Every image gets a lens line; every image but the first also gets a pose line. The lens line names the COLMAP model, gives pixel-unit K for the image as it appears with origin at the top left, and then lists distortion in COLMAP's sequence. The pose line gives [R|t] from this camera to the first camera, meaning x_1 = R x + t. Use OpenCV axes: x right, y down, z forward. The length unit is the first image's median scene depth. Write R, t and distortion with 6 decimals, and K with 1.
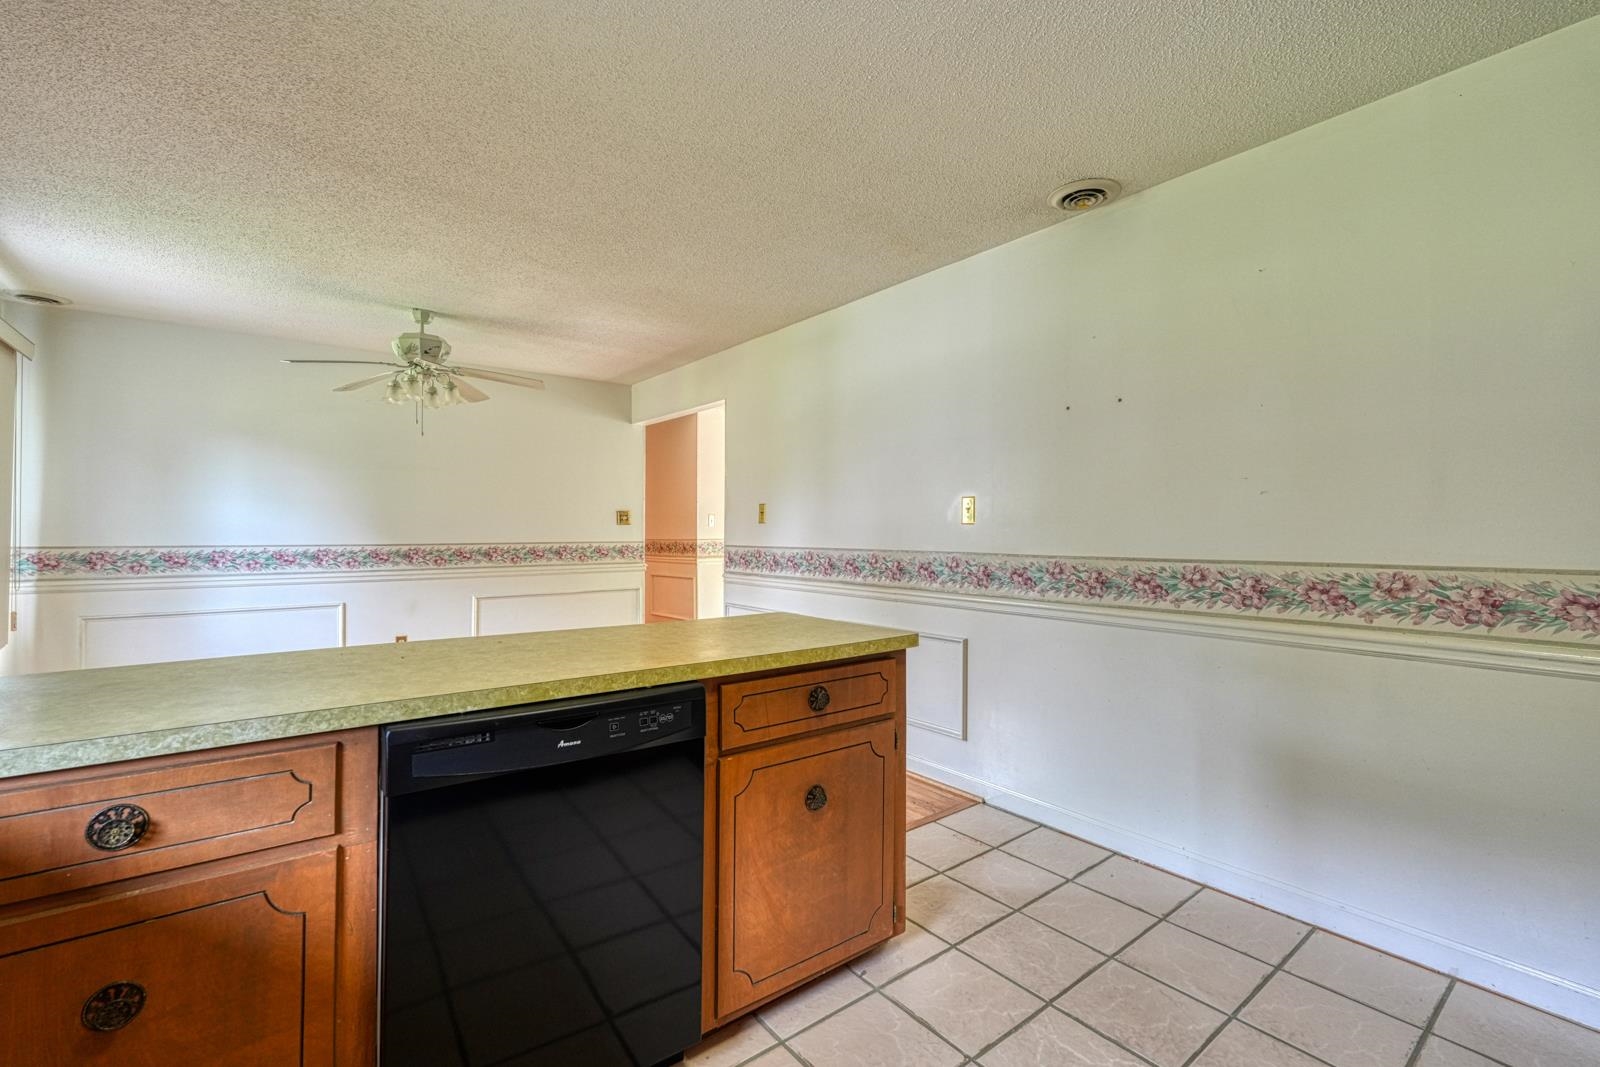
lens RADIAL K [[698.9, 0, 799.4], [0, 698.9, 531.3], [0, 0, 1]] dist [0.001654, 0.000342]
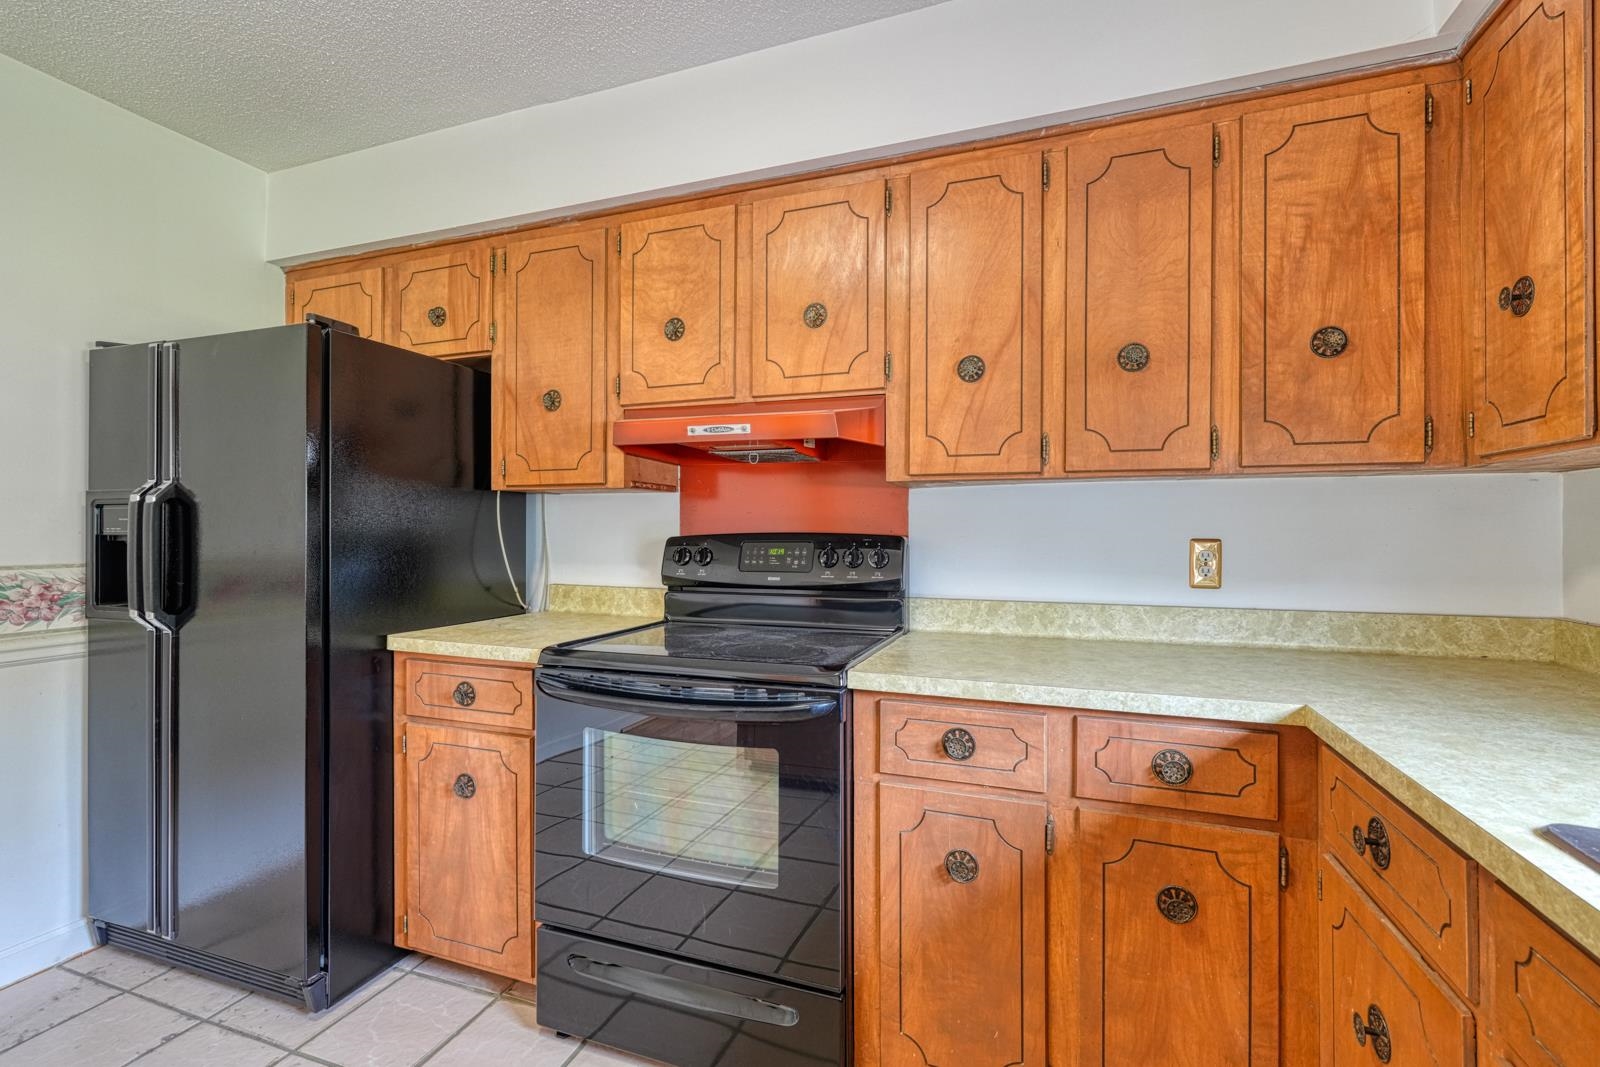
lens RADIAL K [[698.9, 0, 804.8], [0, 698.9, 530.7], [0, 0, 1]] dist [0.001654, 0.000342]
pose [[-0.531529, -0.001017, 0.847039, -0.141394], [-0.003920, 0.999992, -0.001259, -0.000406], [-0.847031, -0.003990, -0.531529, 0.167791]]
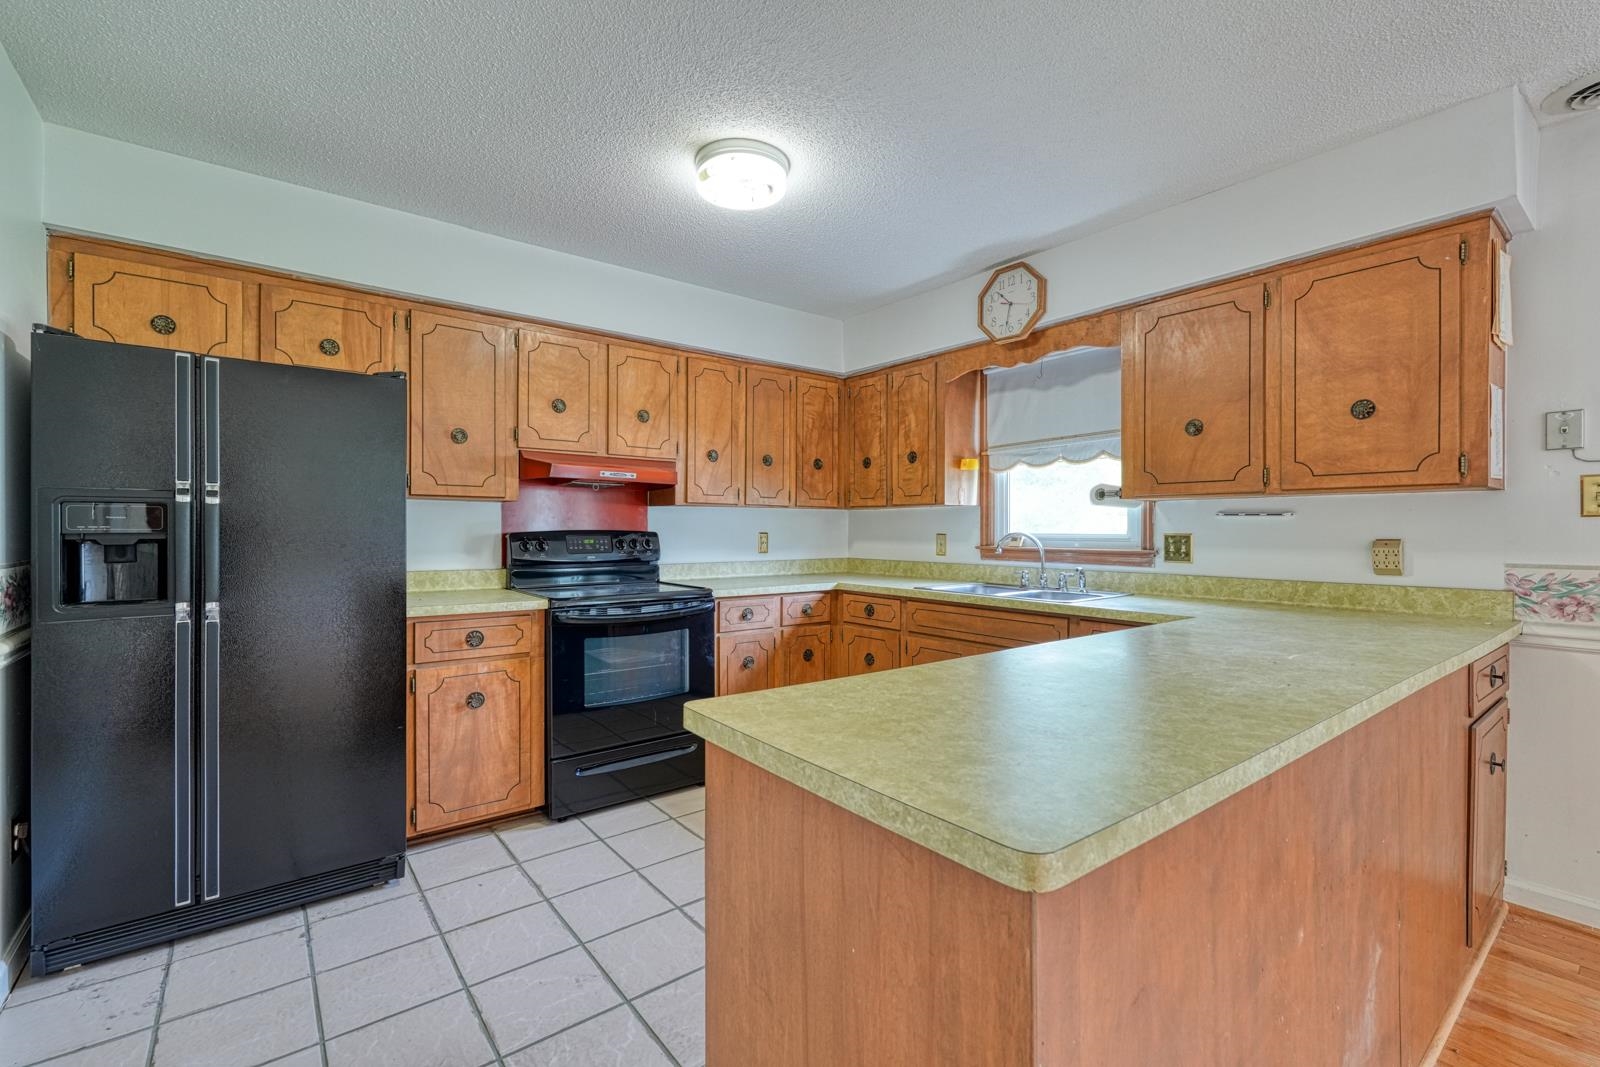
lens RADIAL K [[698.9, 0, 802.1], [0, 698.9, 532.1], [0, 0, 1]] dist [0.001654, 0.000342]
pose [[-0.999987, -0.004767, -0.001656, 0.039826], [-0.004772, 0.999985, 0.002757, -0.000633], [0.001643, 0.002765, -0.999995, 0.771693]]
